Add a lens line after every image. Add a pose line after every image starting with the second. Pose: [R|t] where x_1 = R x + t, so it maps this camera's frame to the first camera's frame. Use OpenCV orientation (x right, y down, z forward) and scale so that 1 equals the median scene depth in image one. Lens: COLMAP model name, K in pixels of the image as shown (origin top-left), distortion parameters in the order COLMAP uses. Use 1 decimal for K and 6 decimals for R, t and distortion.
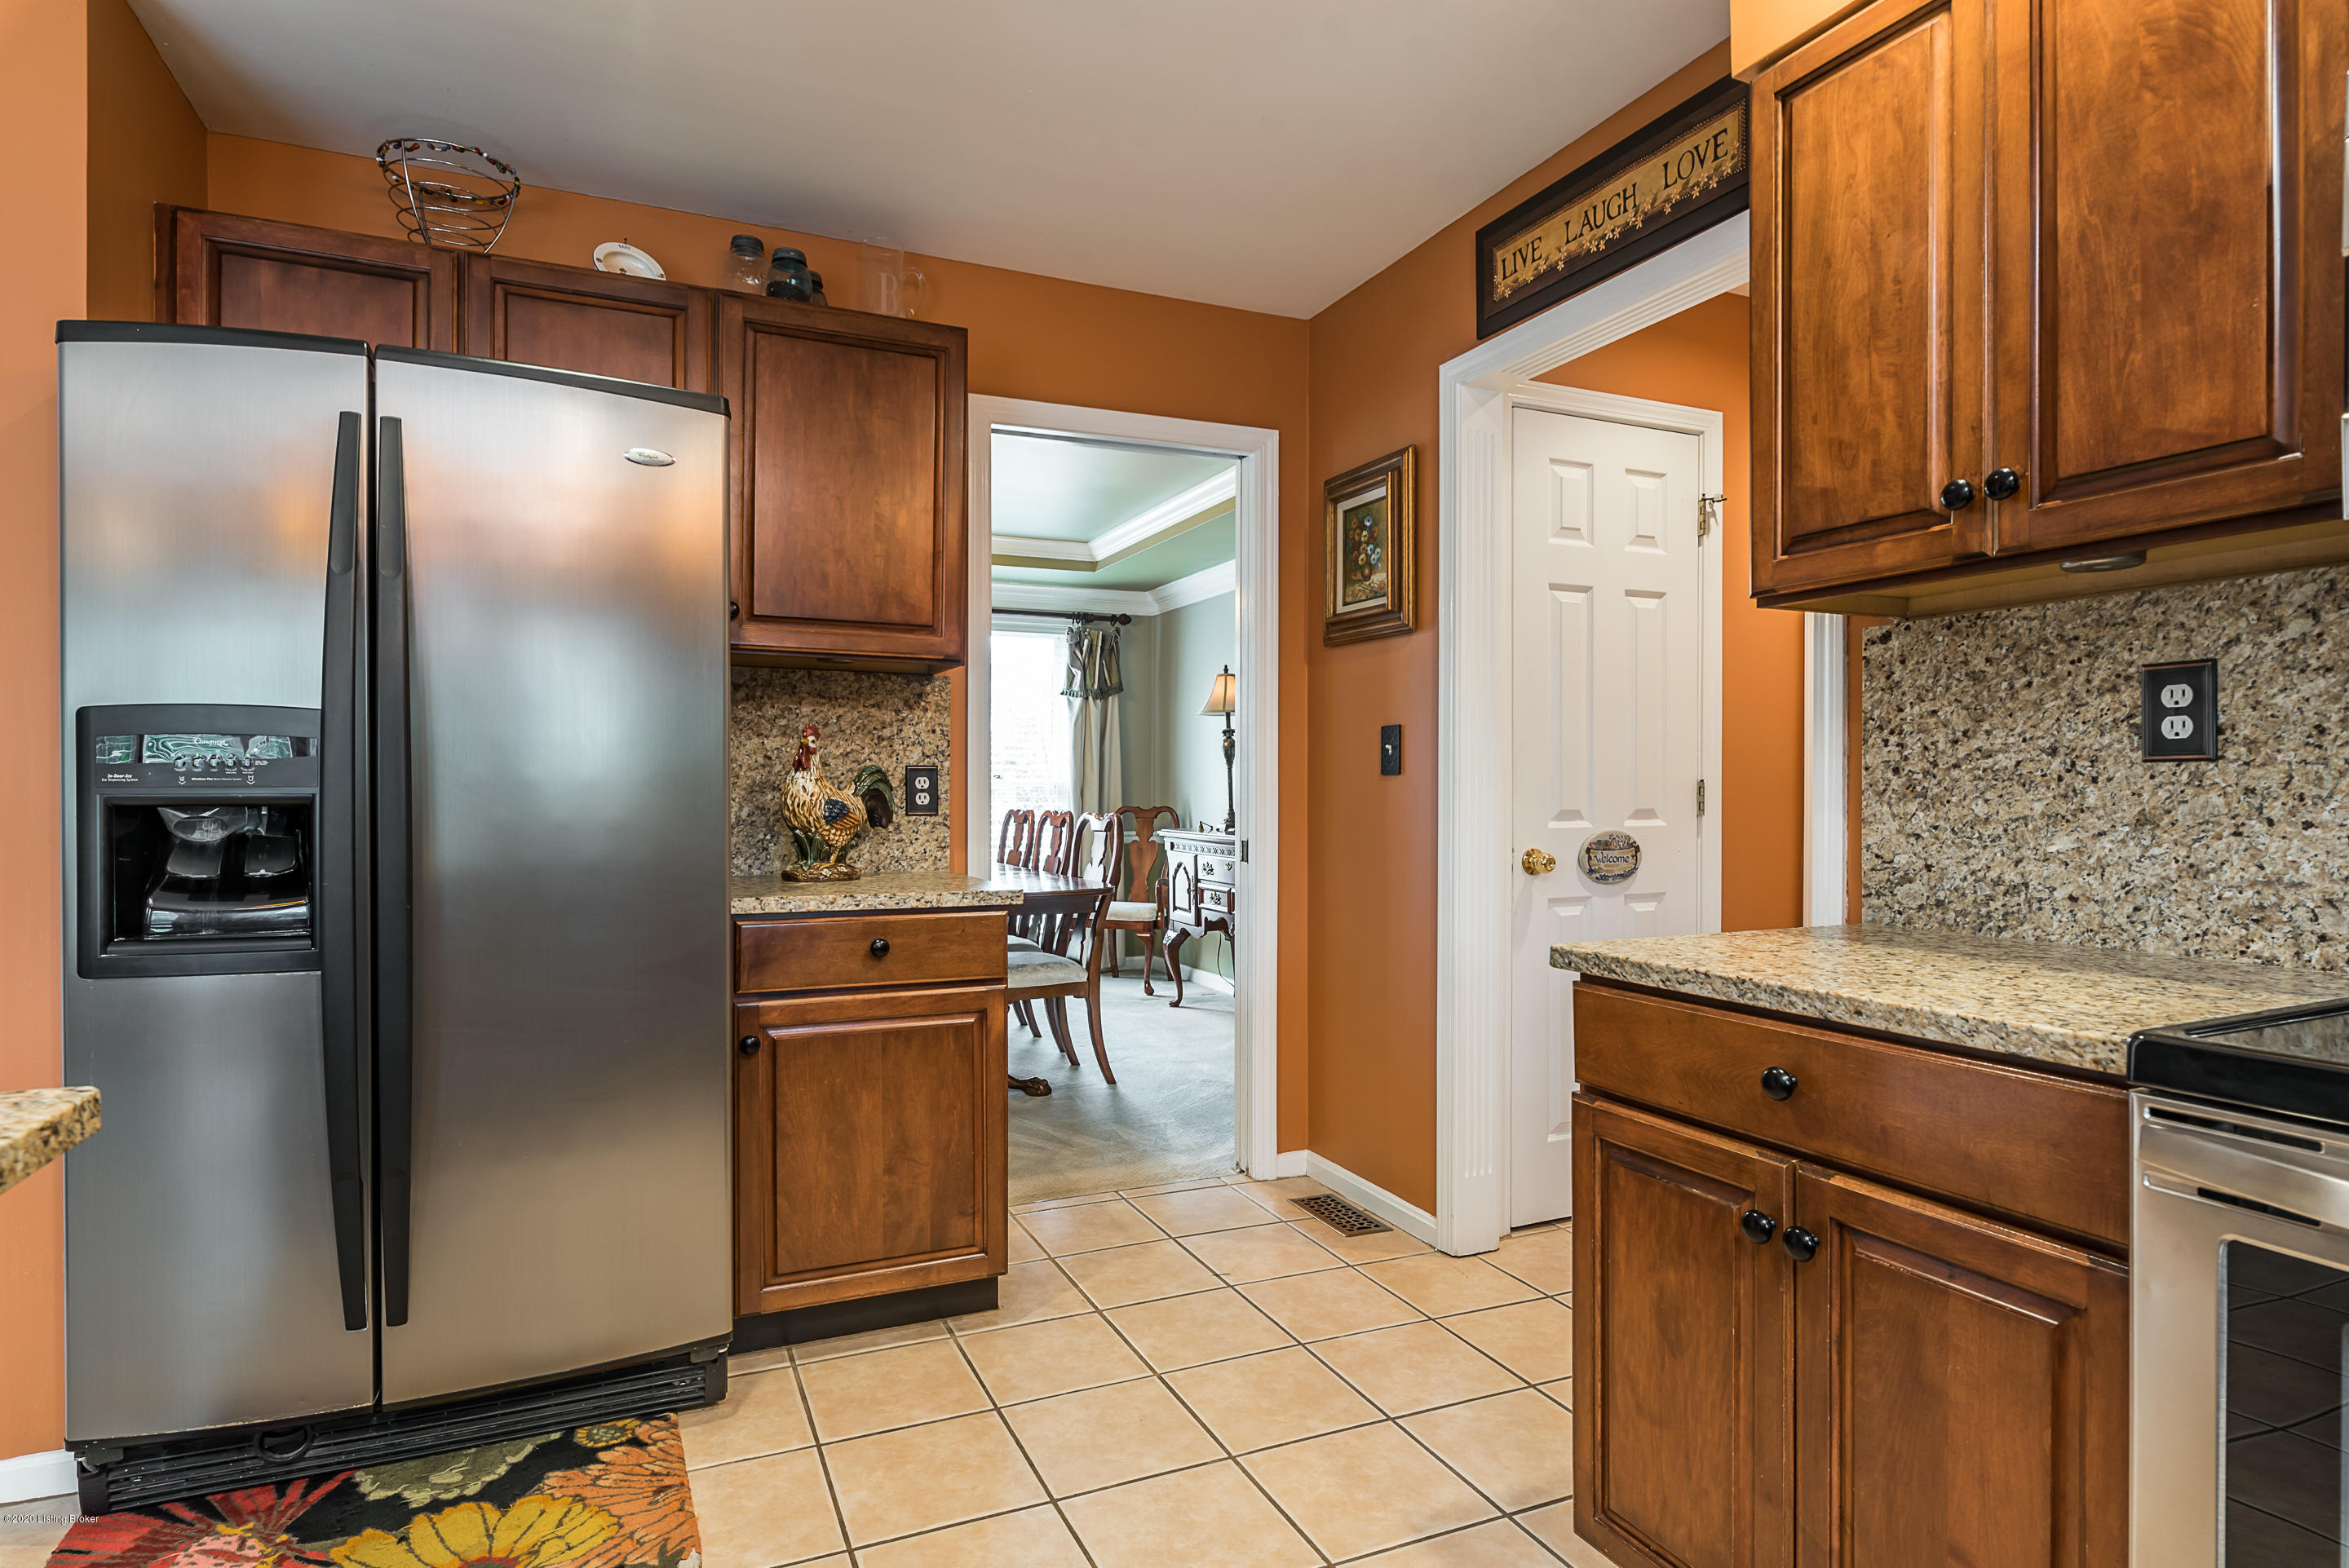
lens RADIAL K [[1231.6, 0, 1179.3], [0, 1231.6, 788.6], [0, 0, 1]] dist [-0.003004, -0.000364]
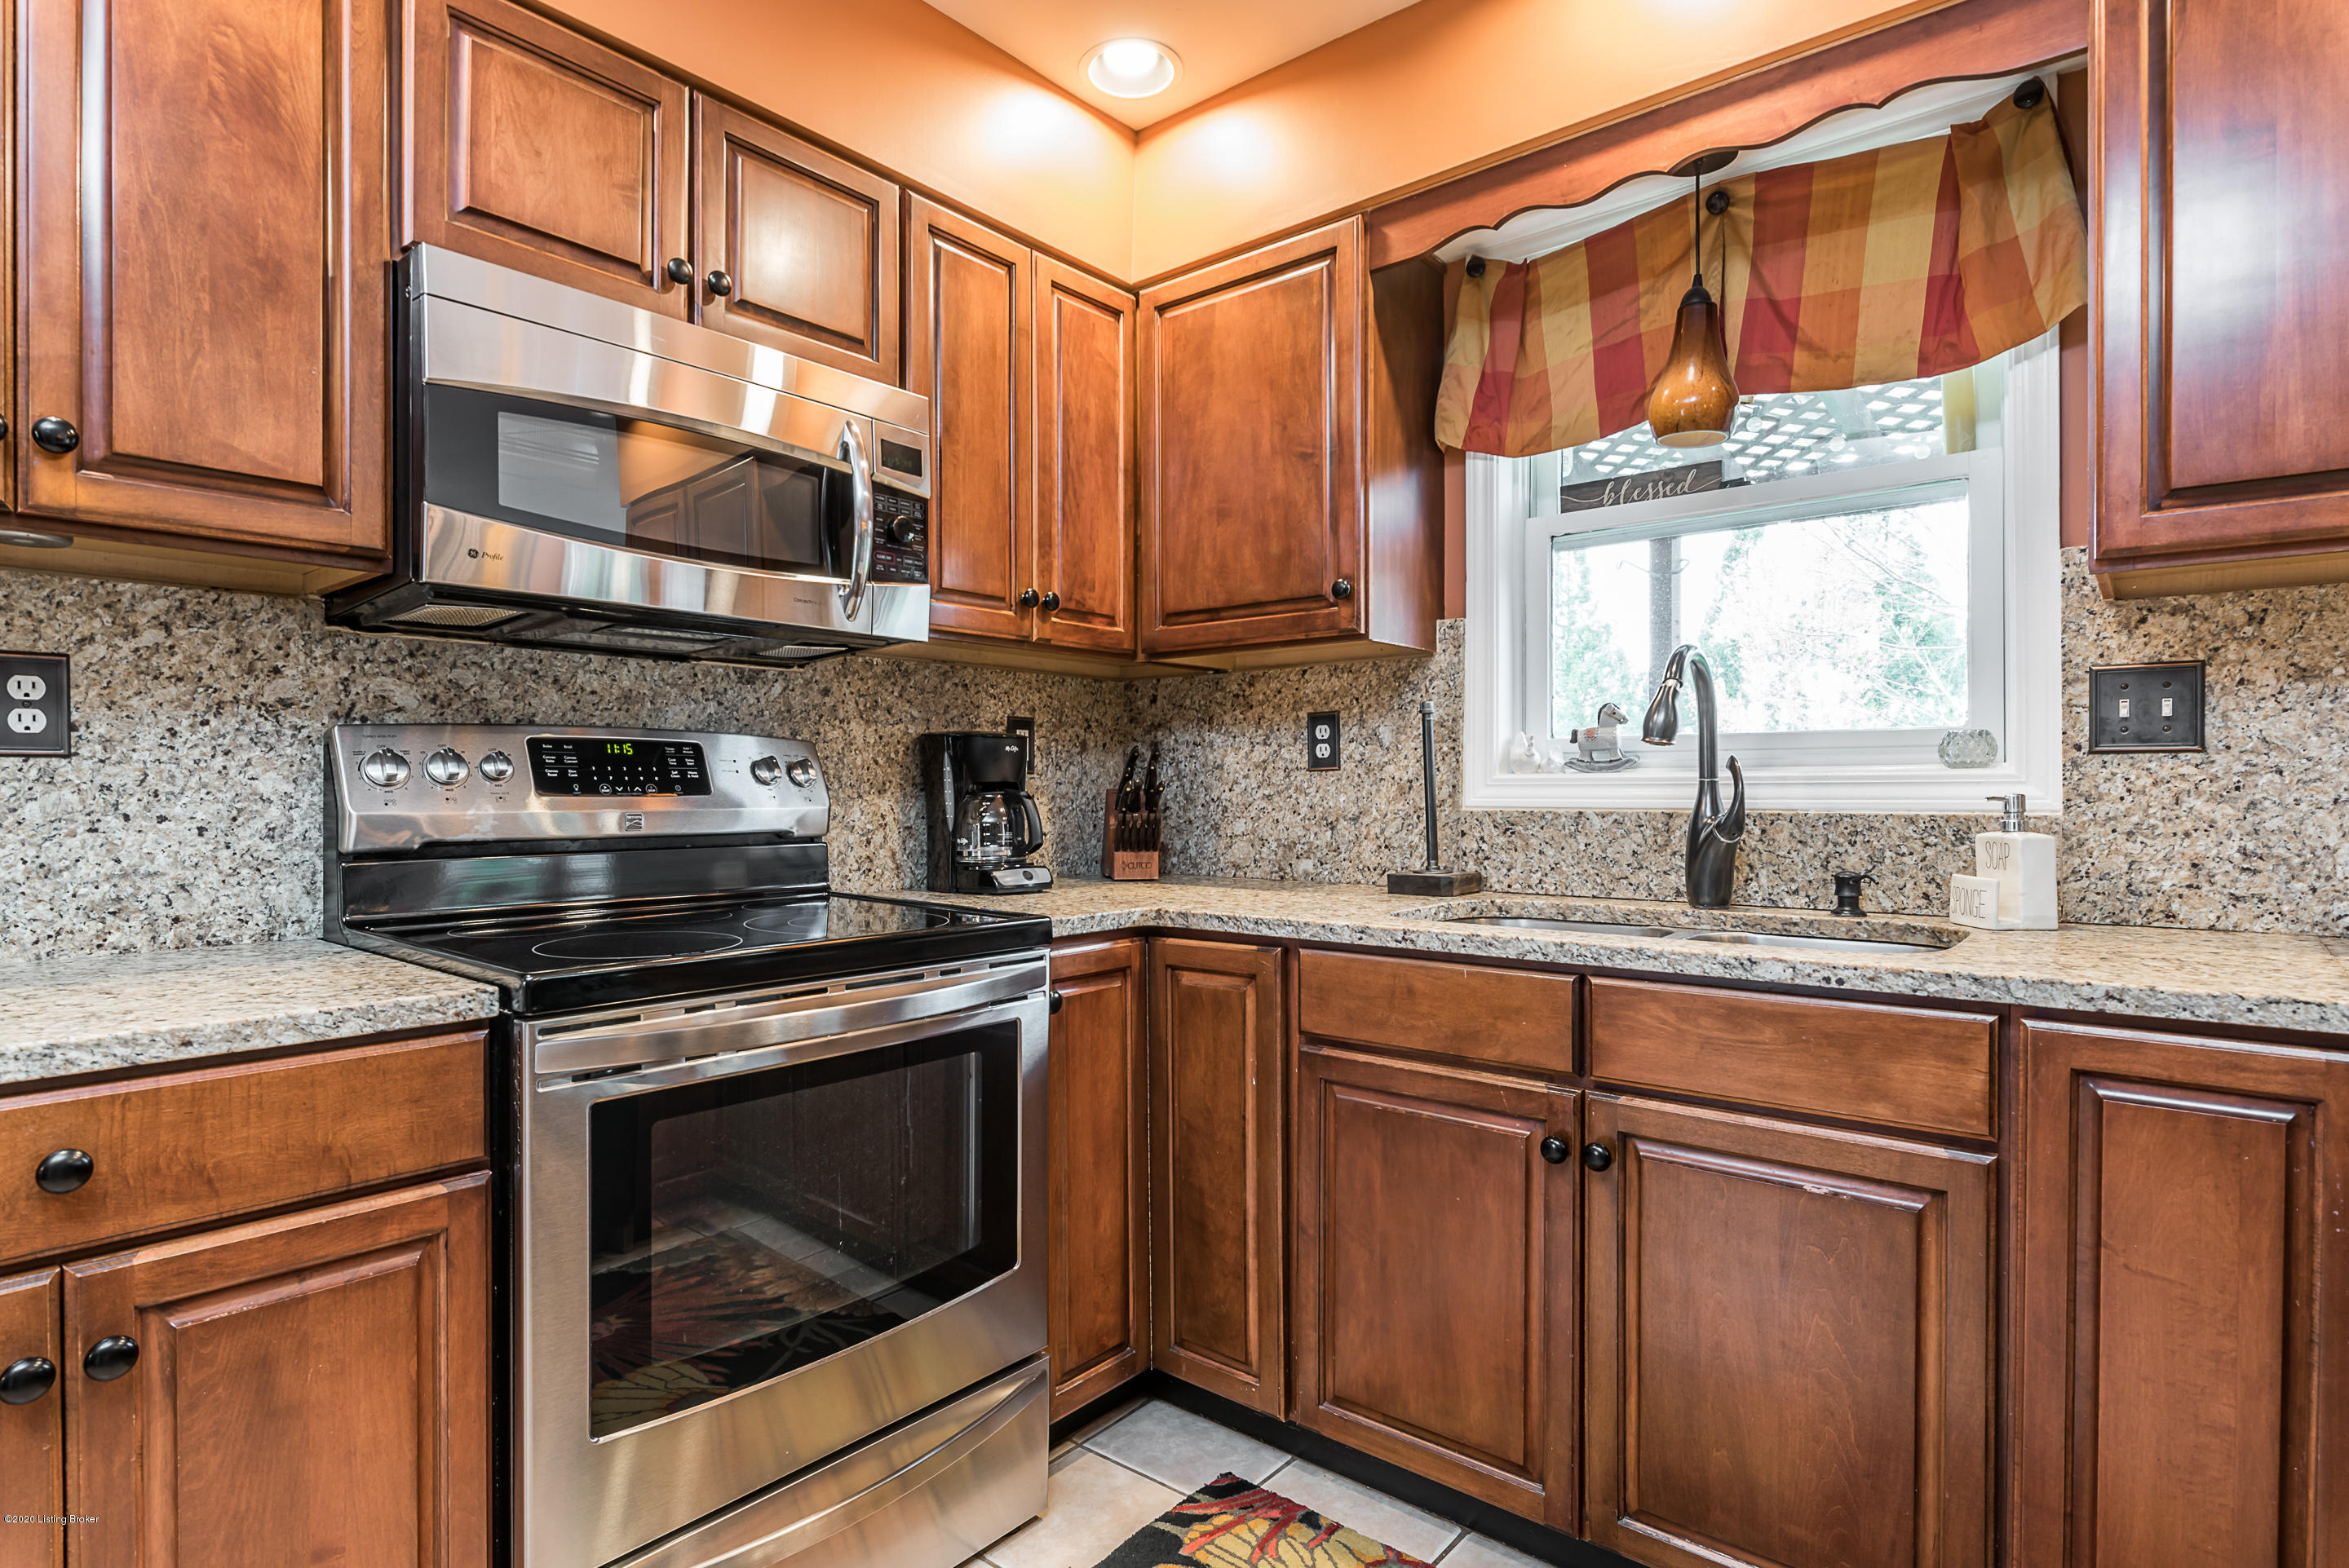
lens RADIAL K [[1231.6, 0, 1181.6], [0, 1231.6, 789.1], [0, 0, 1]] dist [-0.003004, -0.000364]
pose [[-0.444377, 0.001410, 0.895839, -0.462308], [0.001726, 0.999998, -0.000717, 0.005383], [-0.895838, 0.001227, -0.444378, 0.665784]]
